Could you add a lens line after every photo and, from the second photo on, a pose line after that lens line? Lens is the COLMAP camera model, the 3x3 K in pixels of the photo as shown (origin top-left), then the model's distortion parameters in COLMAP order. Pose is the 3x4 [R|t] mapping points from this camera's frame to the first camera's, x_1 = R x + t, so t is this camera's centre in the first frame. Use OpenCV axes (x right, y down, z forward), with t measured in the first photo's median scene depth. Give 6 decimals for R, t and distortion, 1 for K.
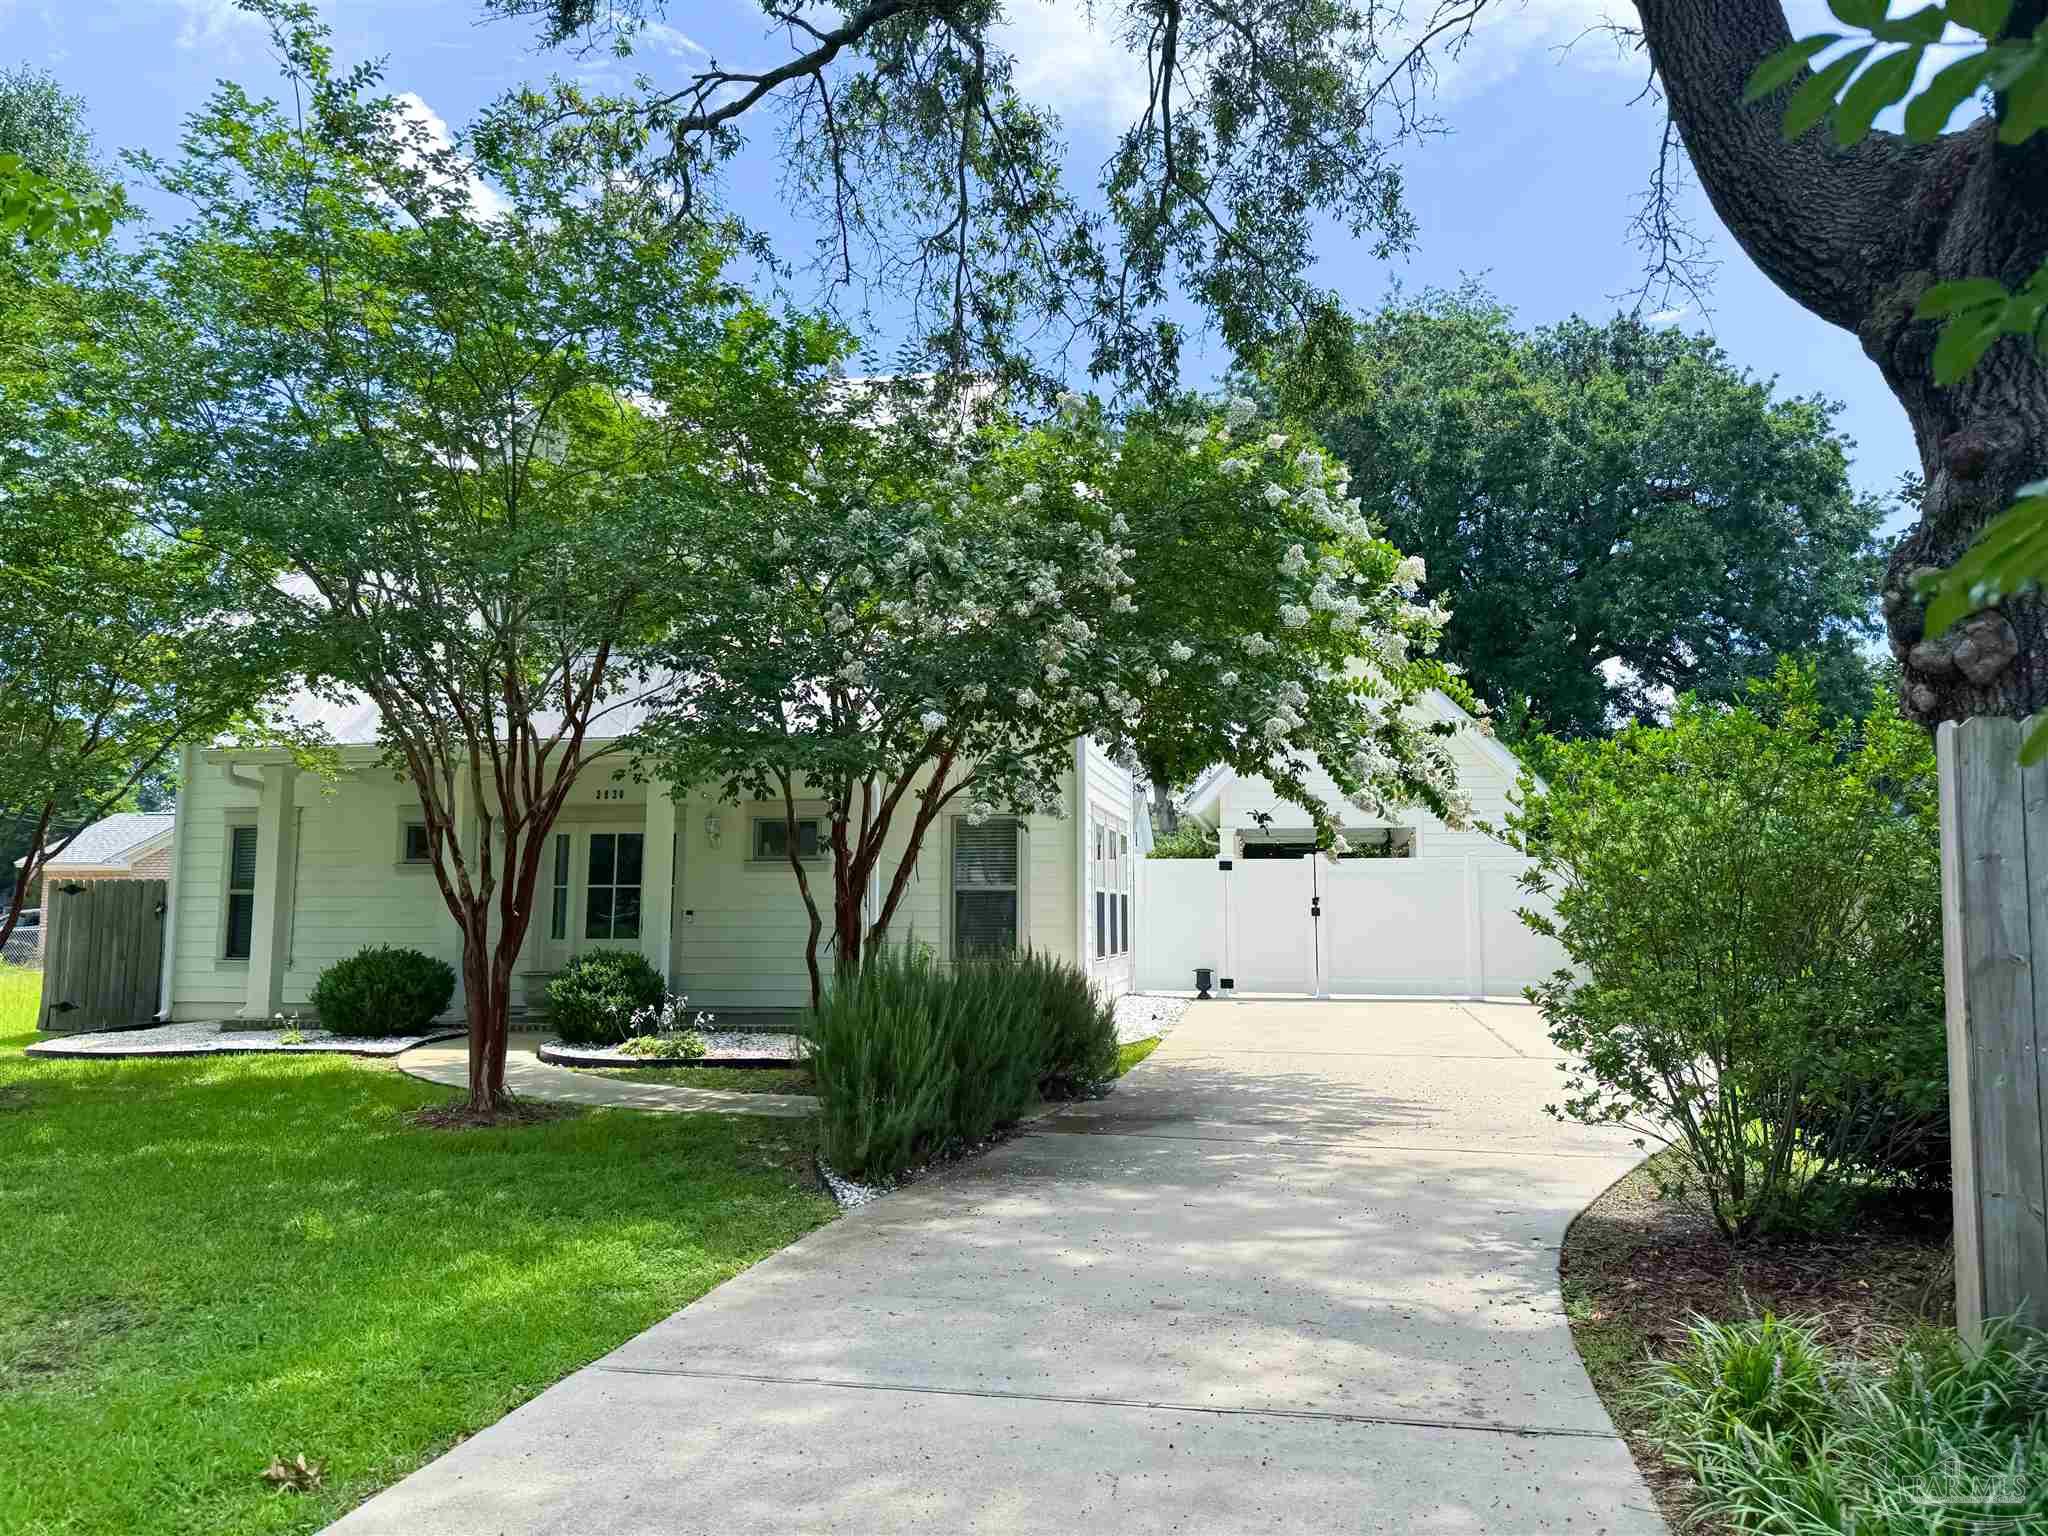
lens RADIAL K [[1398.0, 0, 1052.8], [0, 1398.0, 763.3], [0, 0, 1]] dist [0.062811, -0.073715]
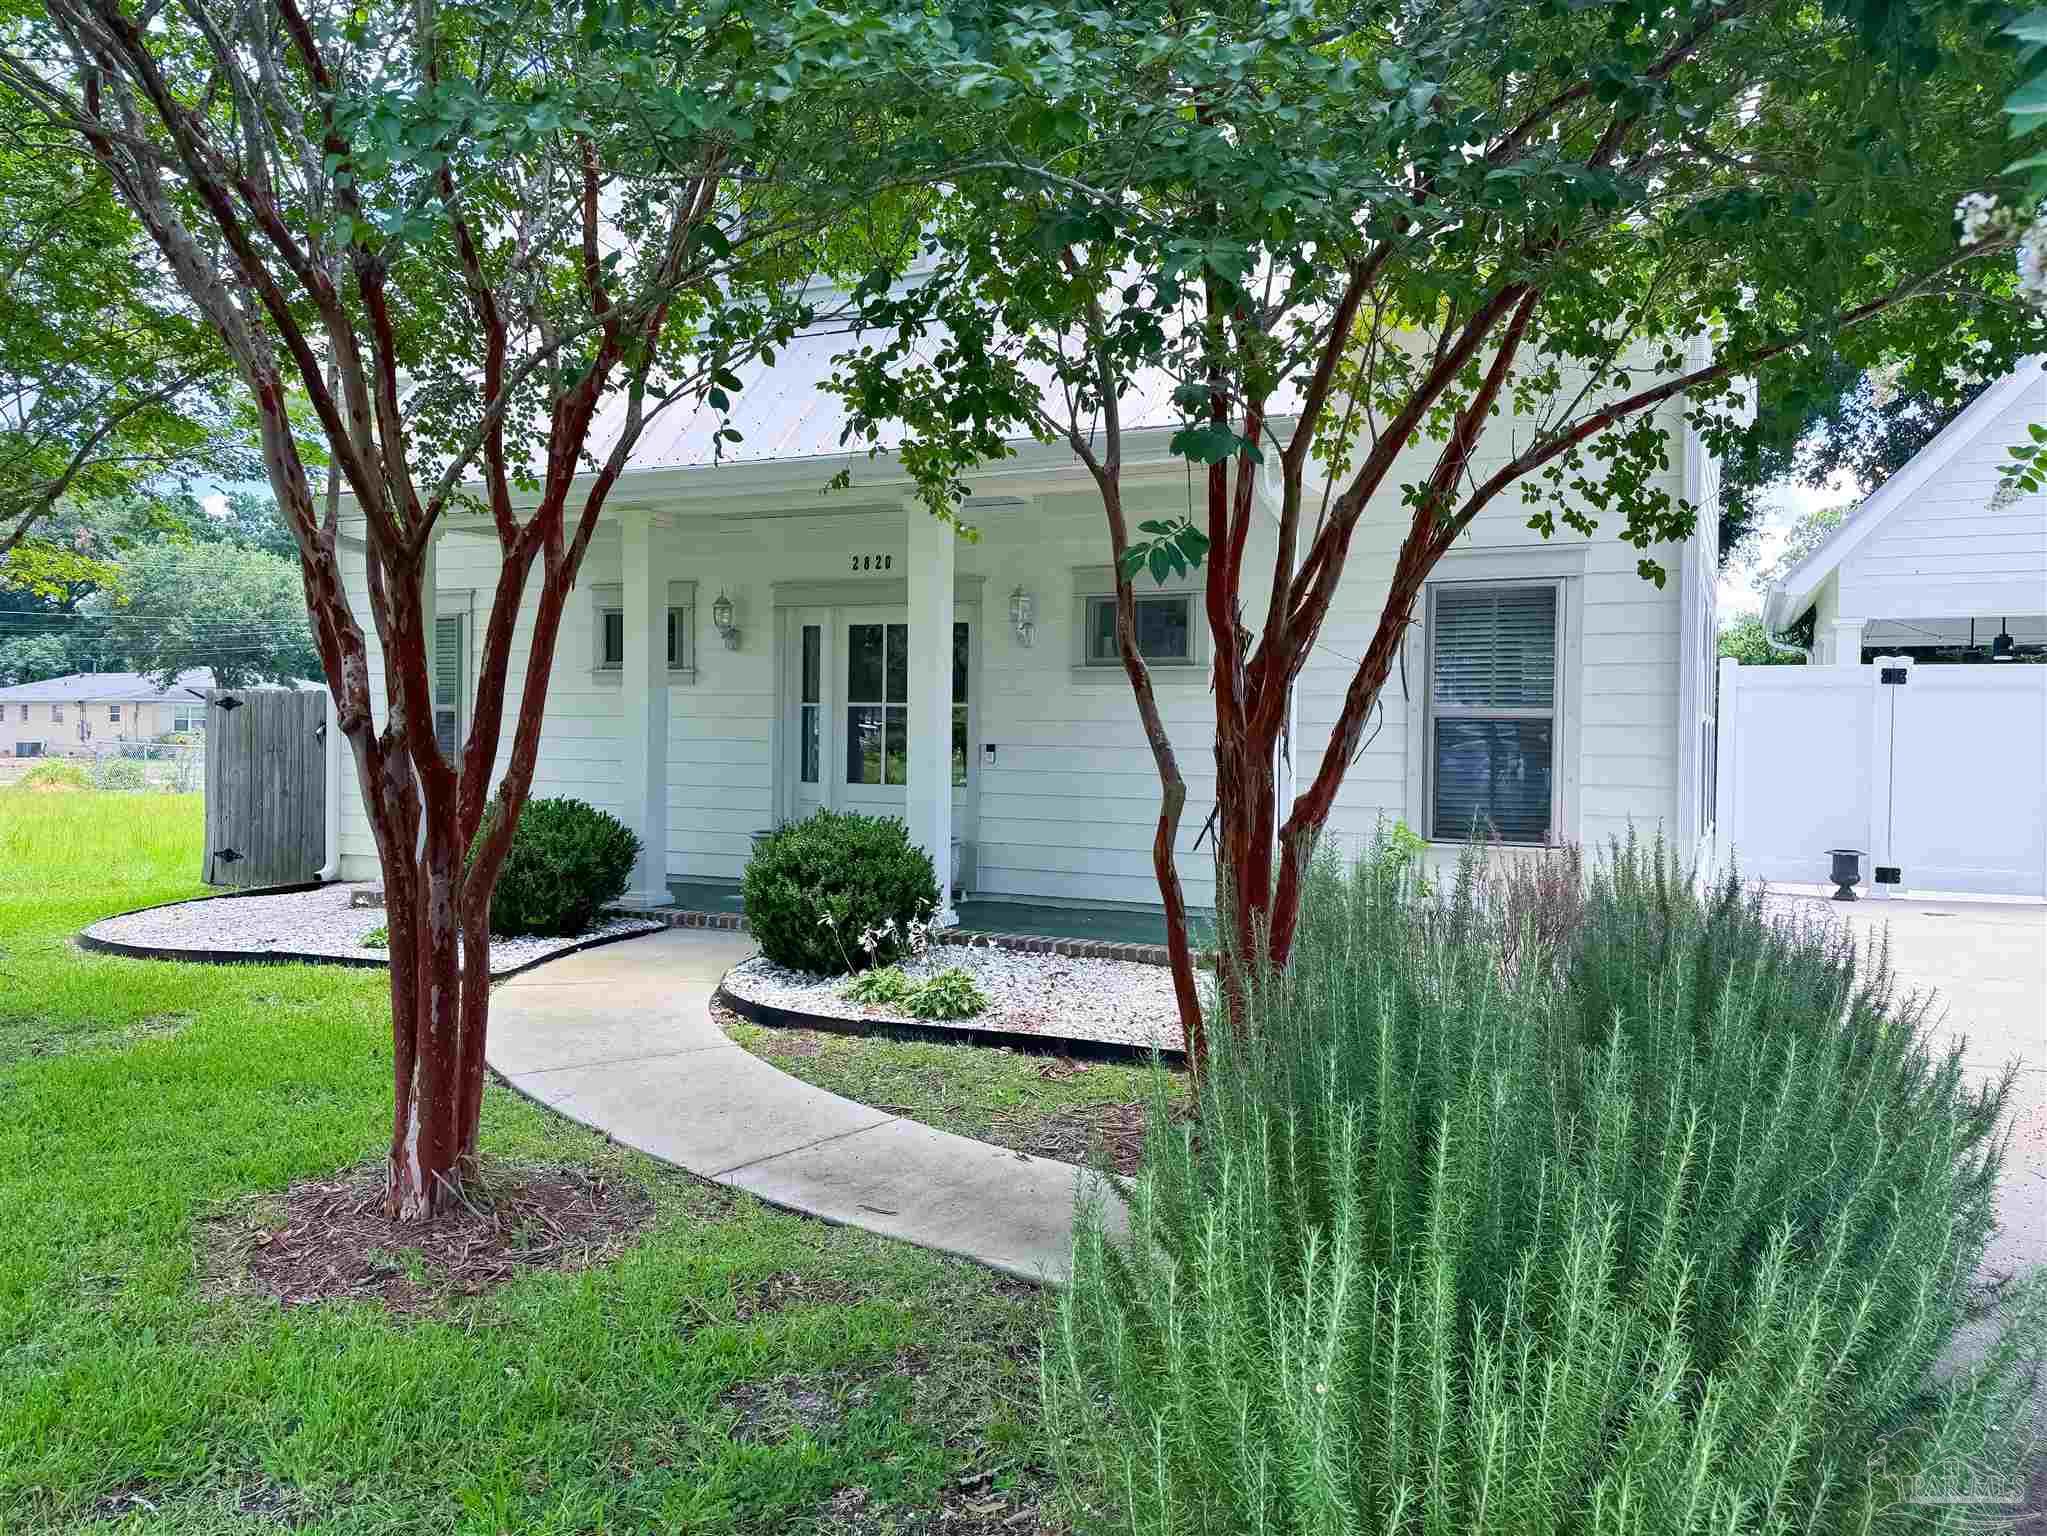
lens RADIAL K [[1476.9, 0, 1023.5], [0, 1476.9, 768.0], [0, 0, 1]] dist [0.064571, -0.077350]
pose [[0.958275, 0.017683, -0.285302, -0.068481], [0.019130, 0.991880, 0.125728, 0.039978], [0.285208, -0.125940, 0.950155, 0.462390]]
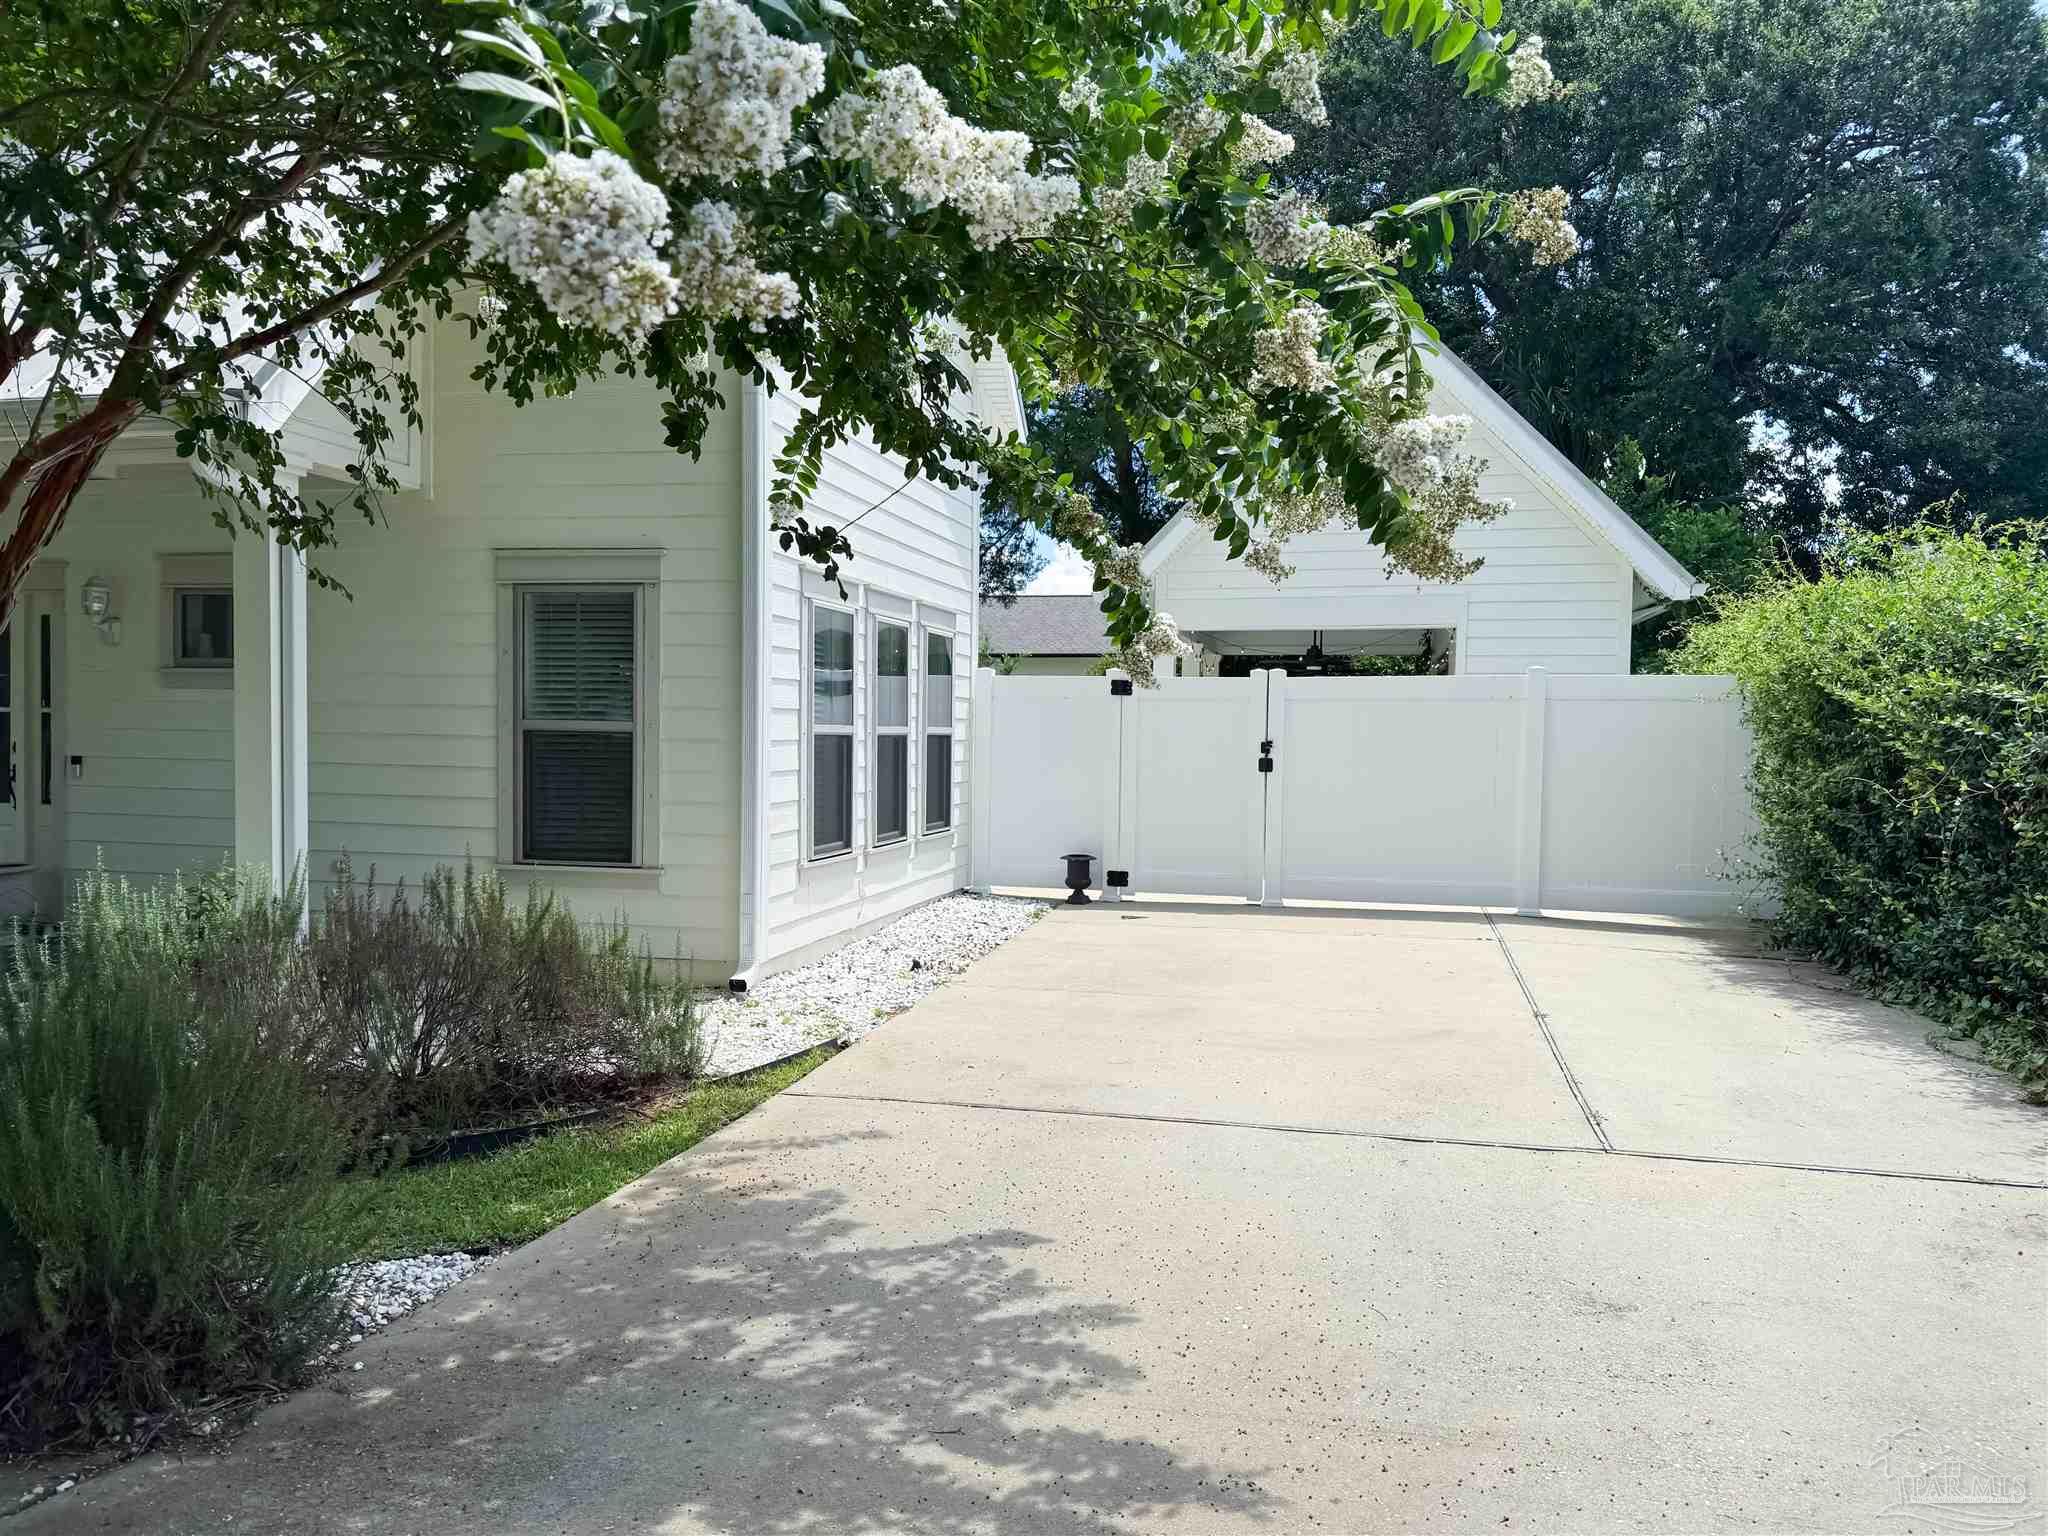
lens RADIAL K [[1477.6, 0, 1024.0], [0, 1477.6, 768.0], [0, 0, 1]] dist [0.064571, -0.077350]
pose [[0.998333, 0.014250, -0.055926, 0.180203], [-0.006782, 0.991291, 0.131515, 0.037757], [0.057313, -0.130917, 0.989735, 0.556006]]
